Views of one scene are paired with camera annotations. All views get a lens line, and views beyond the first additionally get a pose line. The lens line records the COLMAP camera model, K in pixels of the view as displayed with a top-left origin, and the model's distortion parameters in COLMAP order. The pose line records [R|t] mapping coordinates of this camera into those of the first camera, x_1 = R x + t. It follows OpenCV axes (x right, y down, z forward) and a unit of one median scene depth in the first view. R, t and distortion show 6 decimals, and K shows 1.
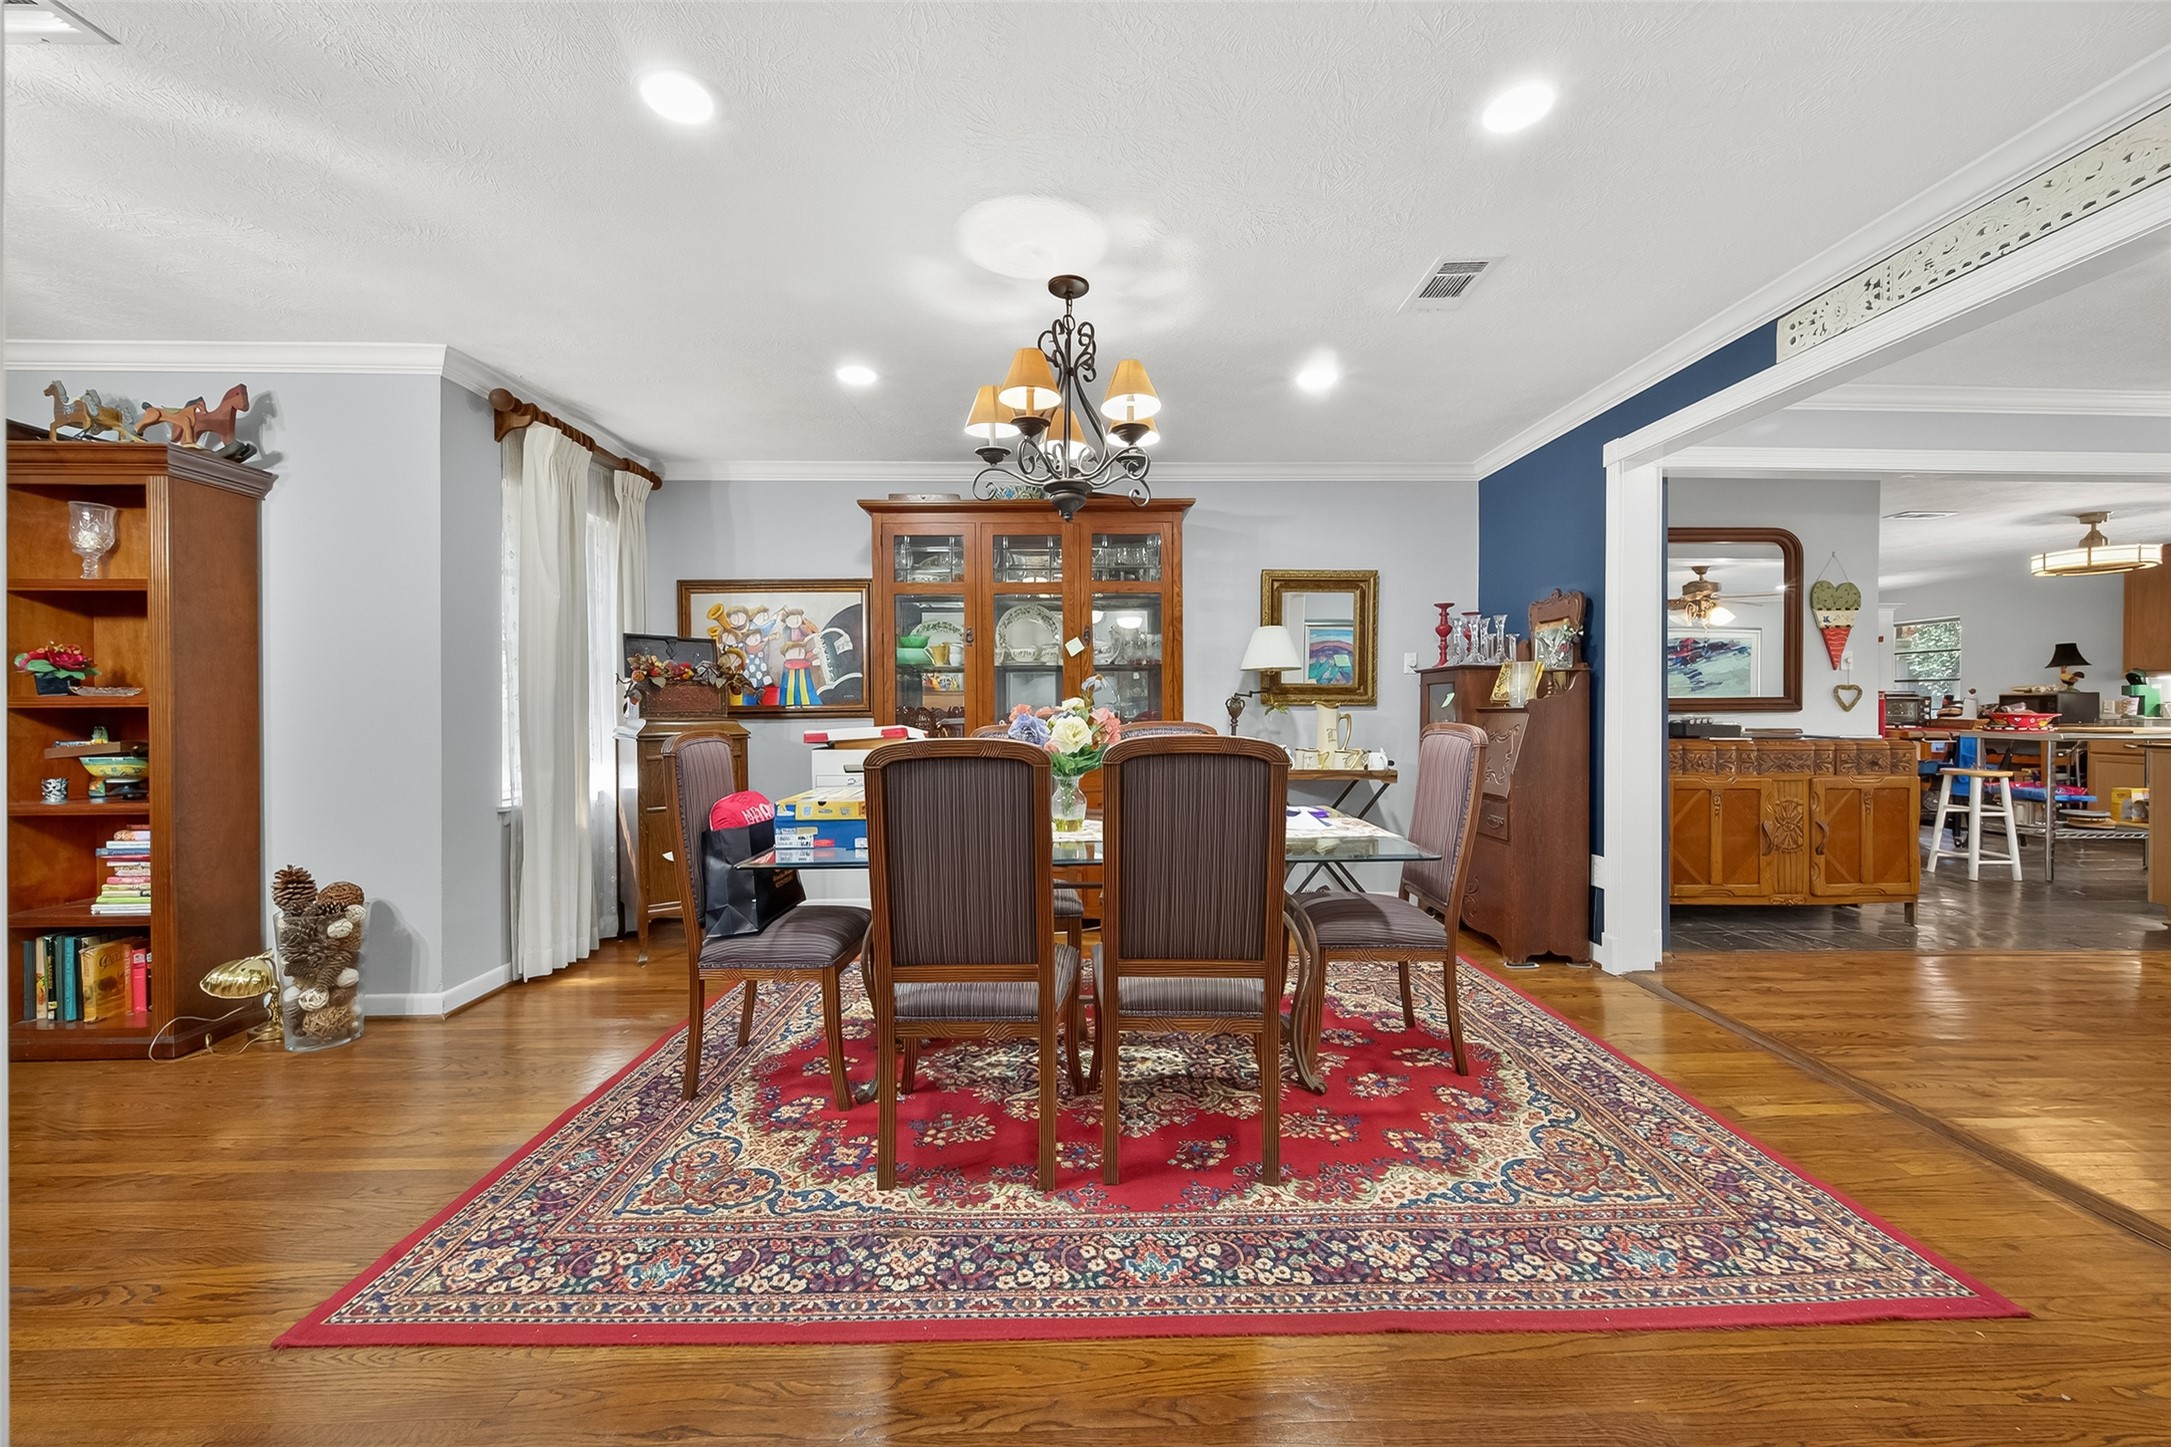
lens RADIAL K [[856.6, 0, 1087.7], [0, 856.6, 707.7], [0, 0, 1]] dist [0.005826, -0.002552]
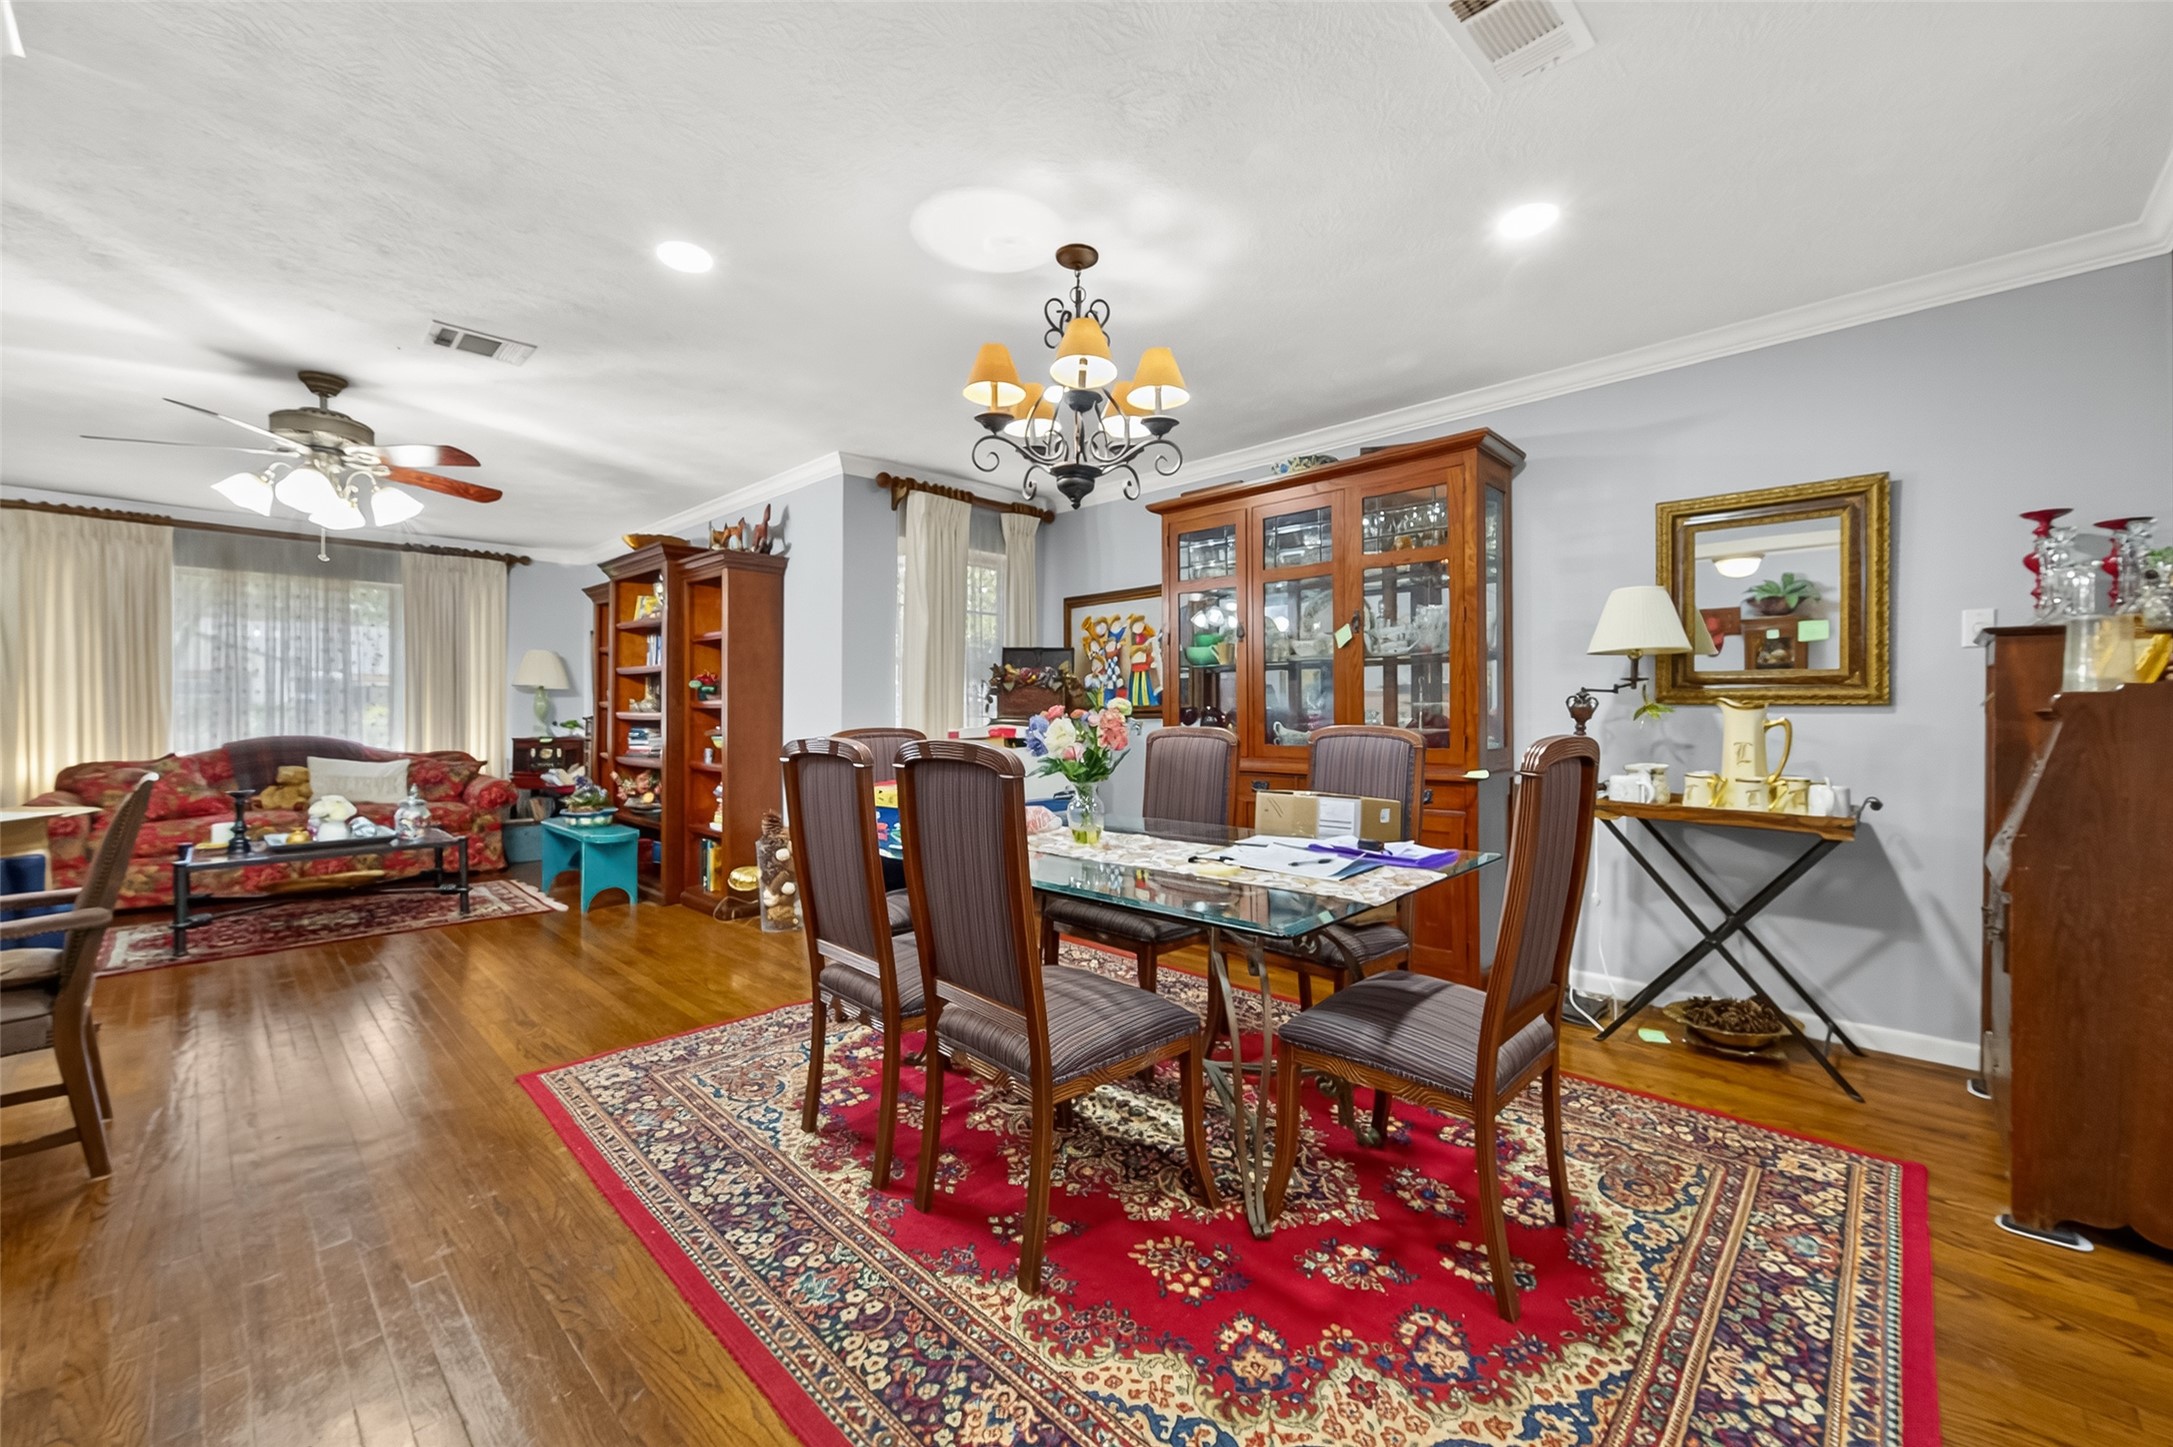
lens RADIAL K [[857.4, 0, 1084.4], [0, 857.4, 708.0], [0, 0, 1]] dist [0.005826, -0.002552]
pose [[0.702319, 0.002583, -0.711858, 0.588948], [0.000722, 0.999990, 0.004340, -0.007203], [0.711862, -0.003562, 0.702310, 0.320315]]
